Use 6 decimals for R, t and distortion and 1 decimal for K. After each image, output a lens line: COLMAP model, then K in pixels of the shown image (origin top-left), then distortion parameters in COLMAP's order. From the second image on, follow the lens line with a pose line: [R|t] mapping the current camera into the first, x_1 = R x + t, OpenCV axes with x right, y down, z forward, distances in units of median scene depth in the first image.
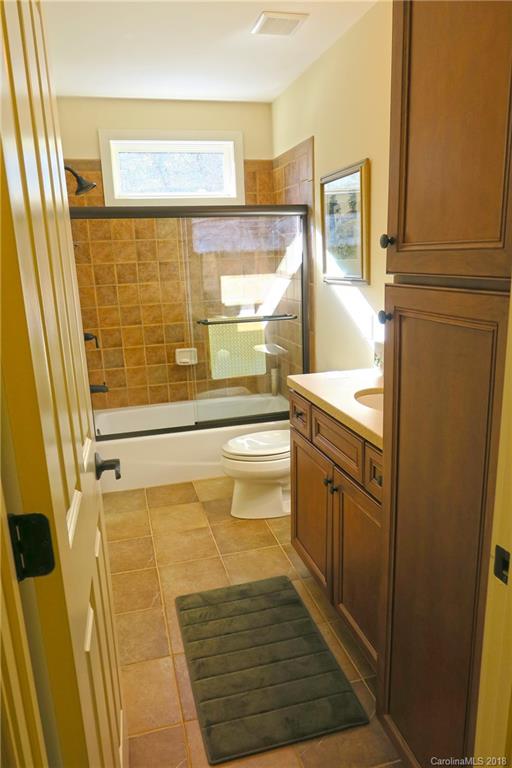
lens RADIAL K [[531.7, 0, 258.8], [0, 531.7, 386.5], [0, 0, 1]] dist [-0.004430, -0.001967]
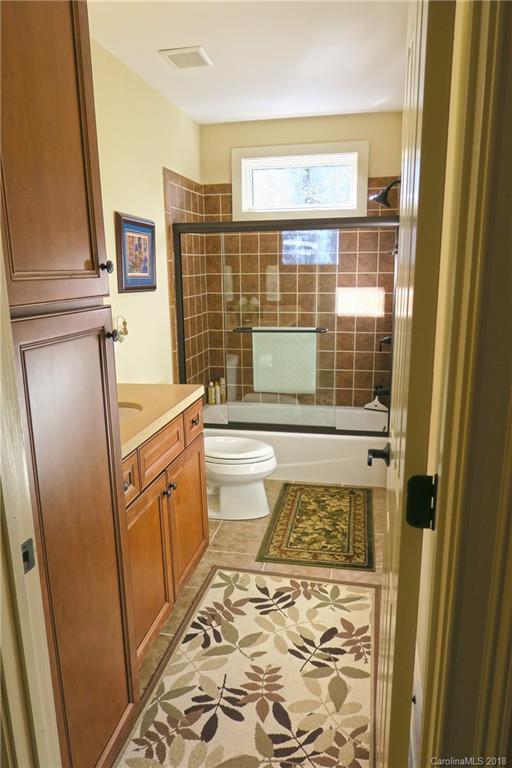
lens RADIAL K [[531.7, 0, 260.6], [0, 531.7, 384.3], [0, 0, 1]] dist [-0.004430, -0.001967]
pose [[0.893681, 0.123647, -0.431330, 0.282195], [-0.130515, 0.991351, 0.013767, -0.022036], [0.429302, 0.043992, 0.902089, 0.043529]]
